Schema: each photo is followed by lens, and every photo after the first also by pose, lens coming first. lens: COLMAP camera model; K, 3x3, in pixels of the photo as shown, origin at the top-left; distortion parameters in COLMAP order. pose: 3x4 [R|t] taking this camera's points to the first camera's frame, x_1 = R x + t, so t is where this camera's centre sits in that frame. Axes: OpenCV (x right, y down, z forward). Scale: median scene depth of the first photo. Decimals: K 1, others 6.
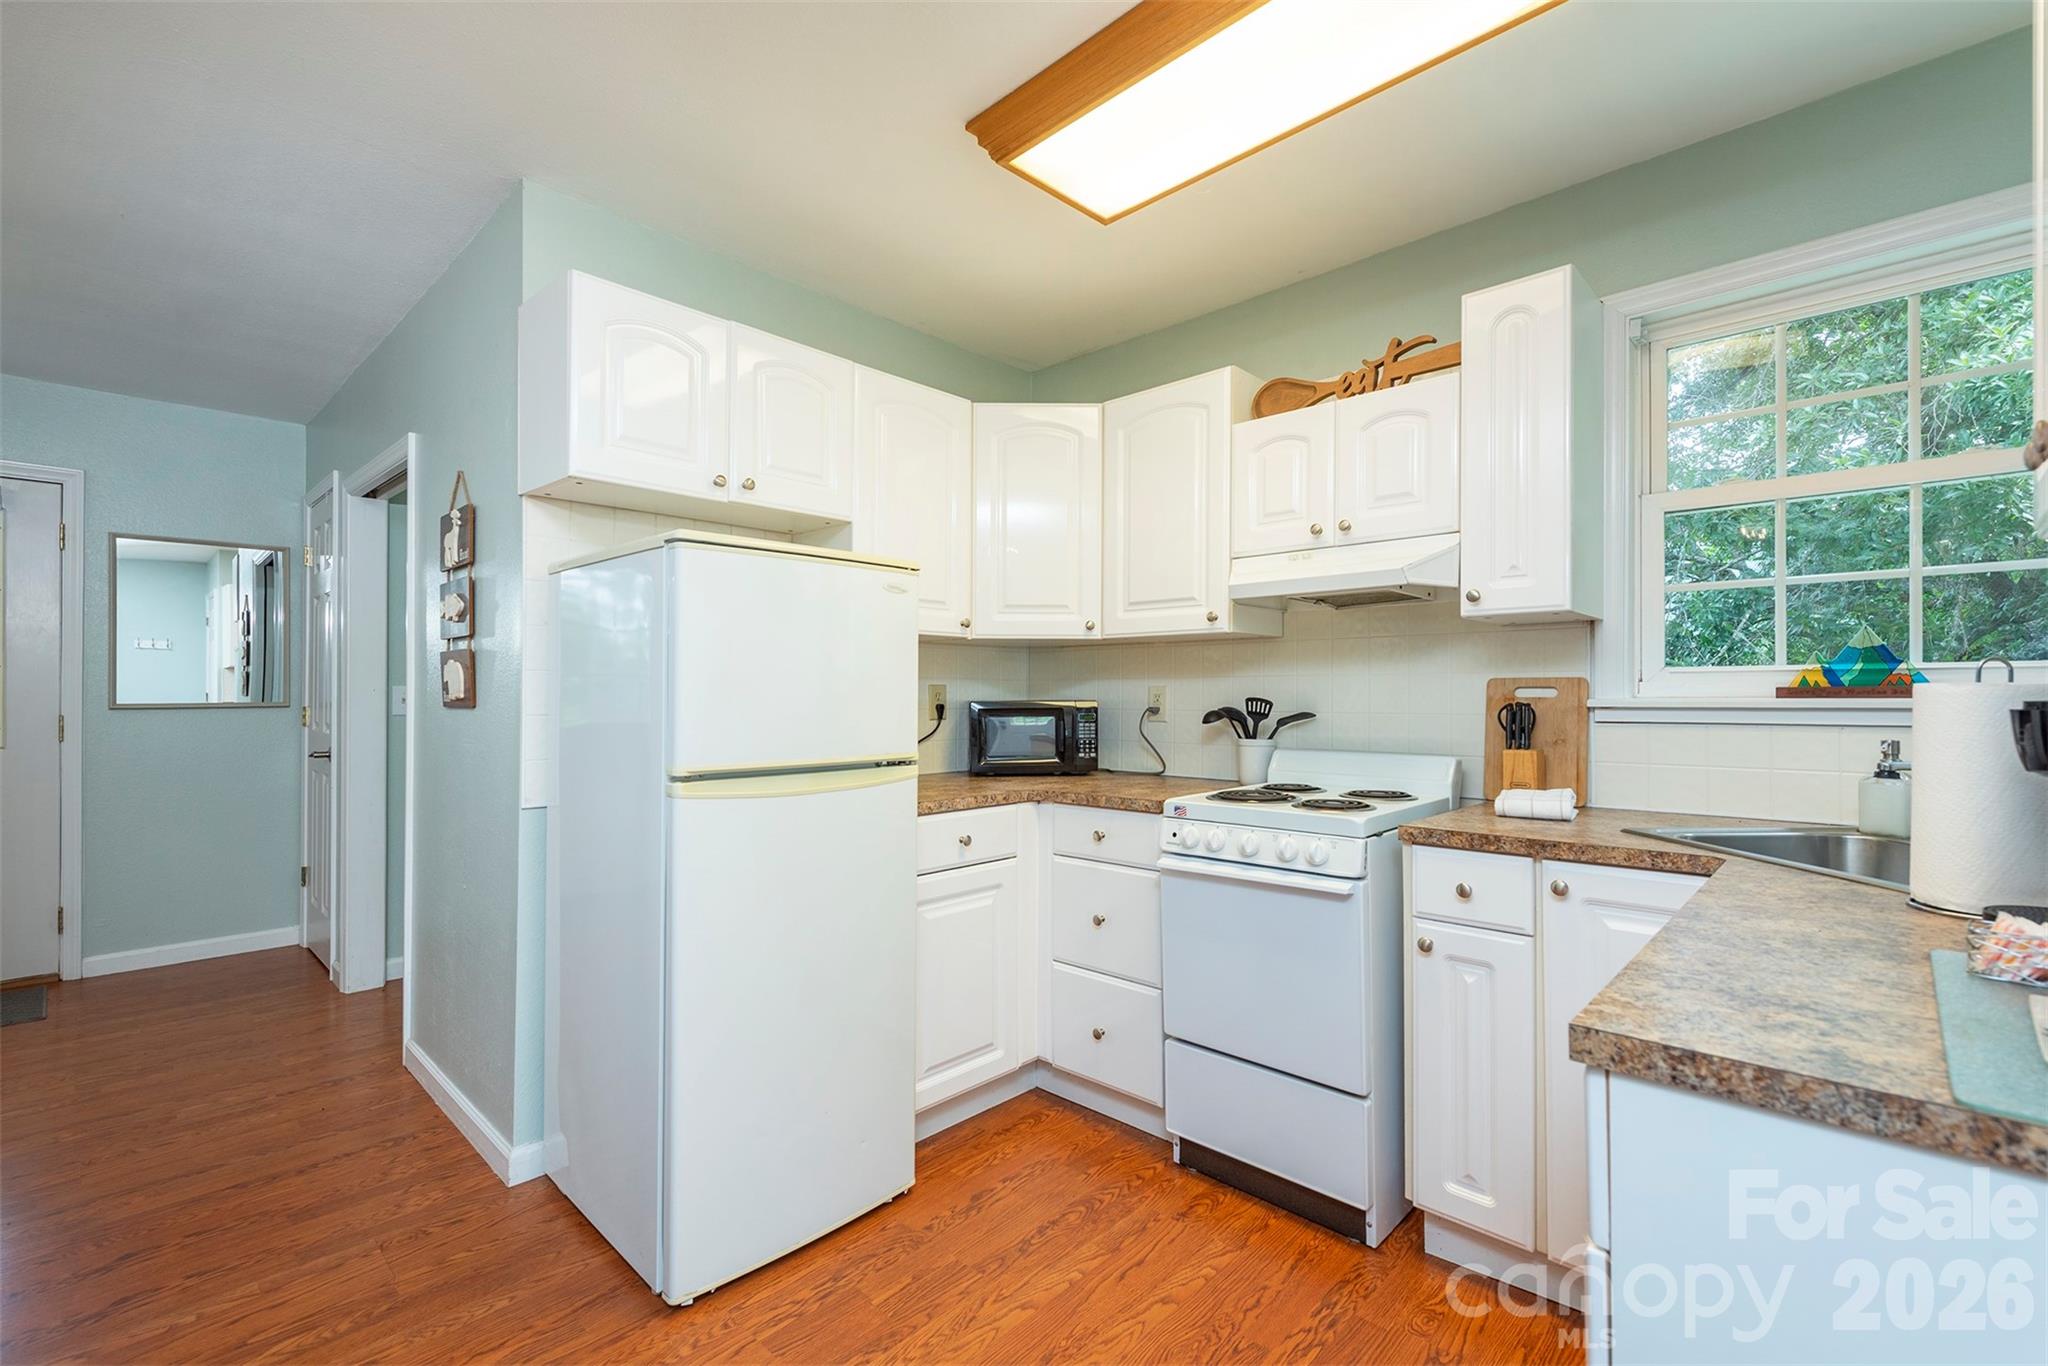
lens RADIAL K [[909.3, 0, 998.0], [0, 909.3, 687.1], [0, 0, 1]] dist [0.012628, -0.002739]
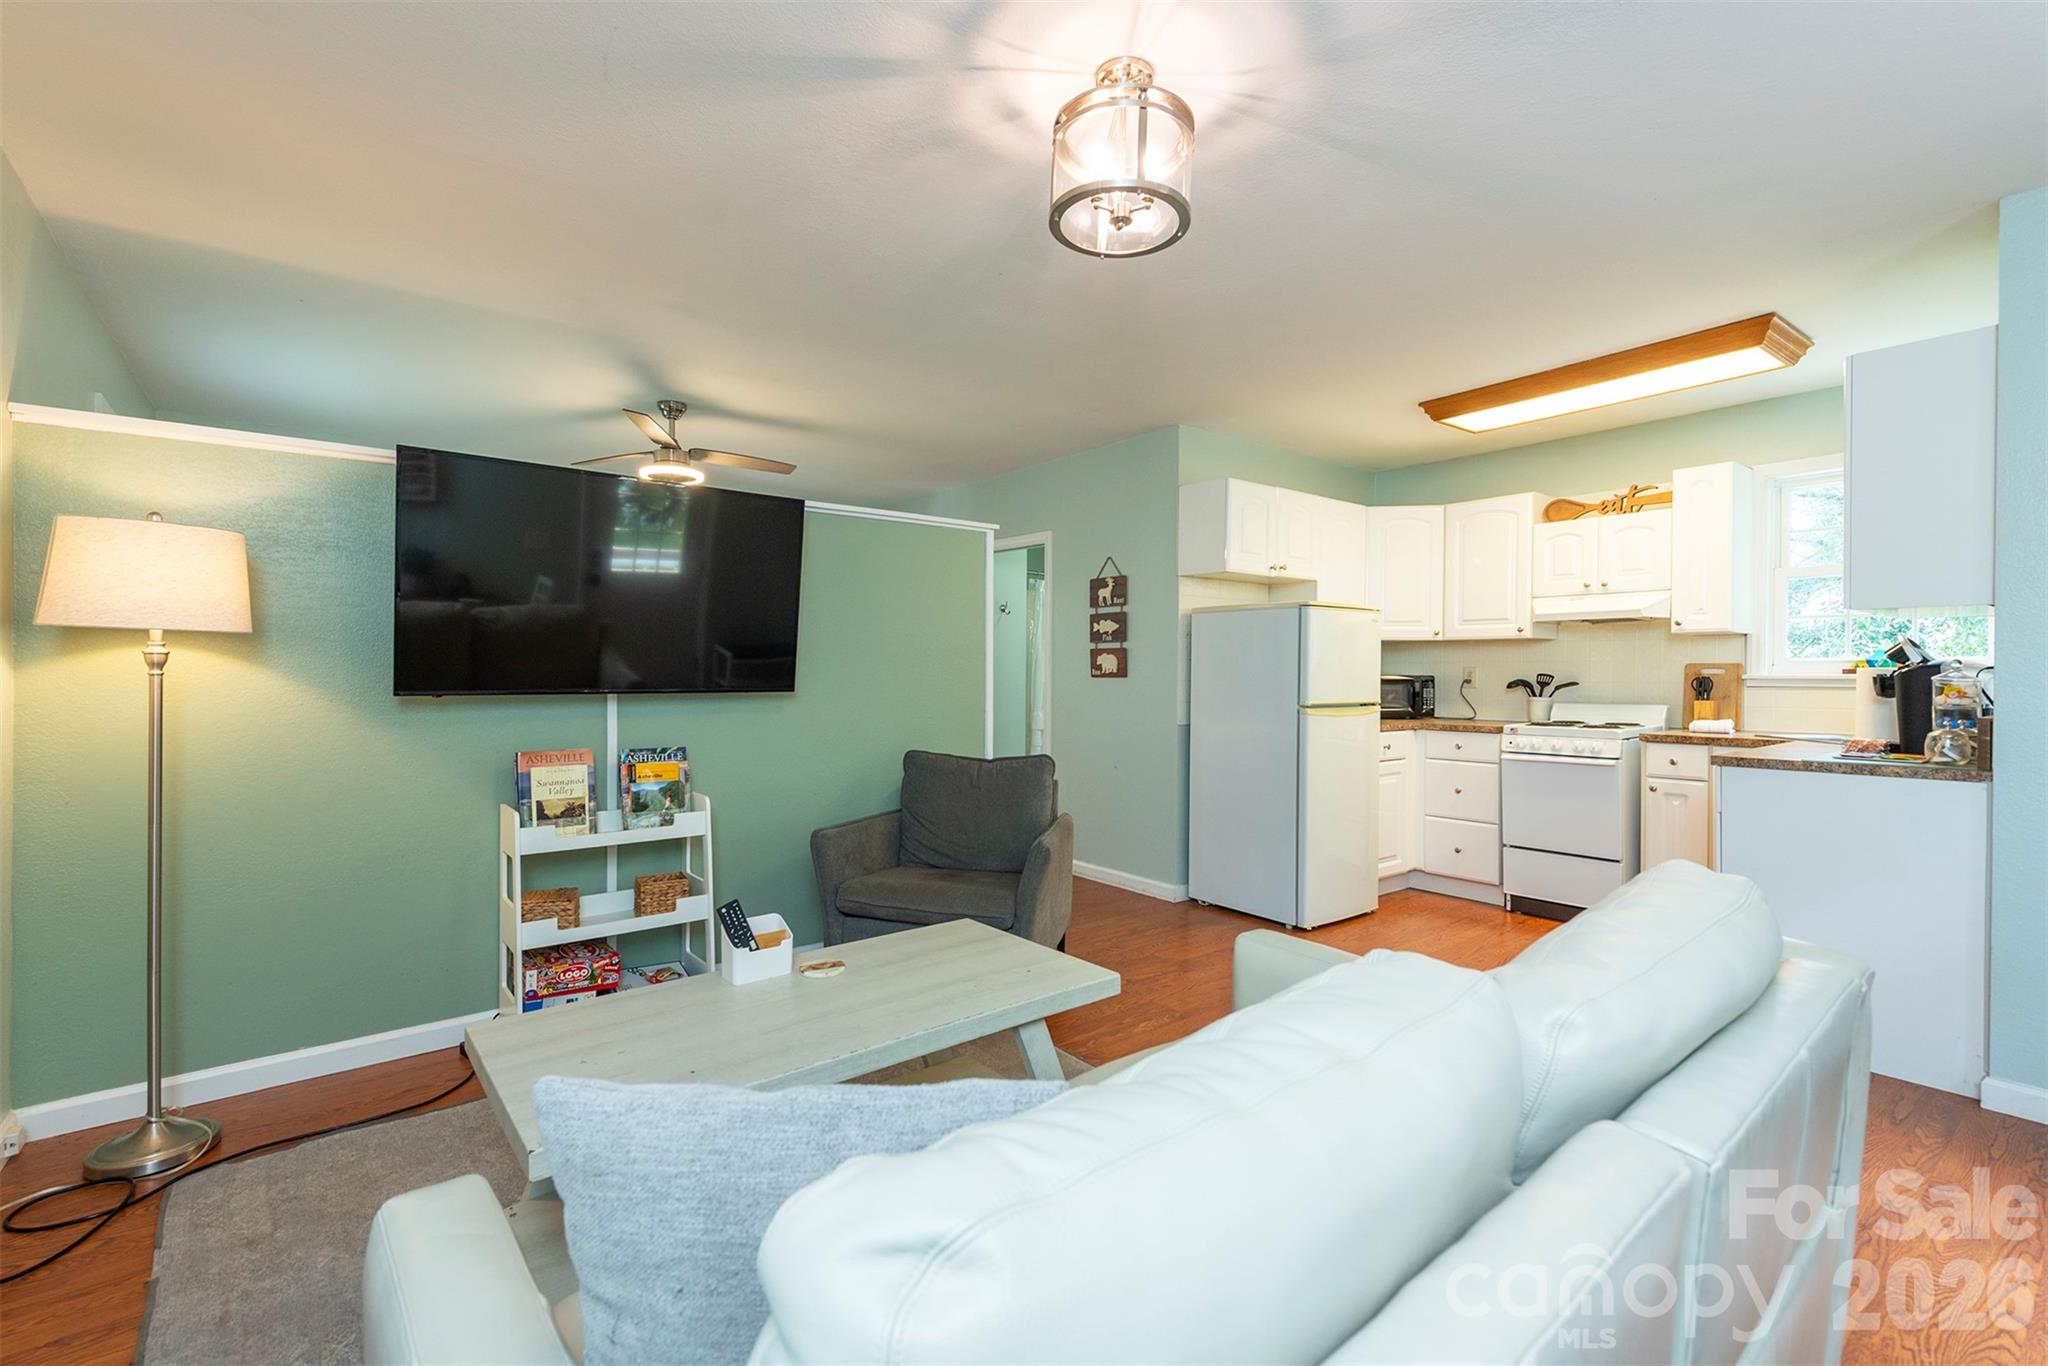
lens RADIAL K [[909.3, 0, 1009.5], [0, 909.3, 676.8], [0, 0, 1]] dist [0.012628, -0.002739]
pose [[0.990388, 0.004122, -0.138255, -0.611525], [-0.002479, 0.999924, 0.012055, -0.001812], [0.138294, -0.011597, 0.990323, -1.114154]]
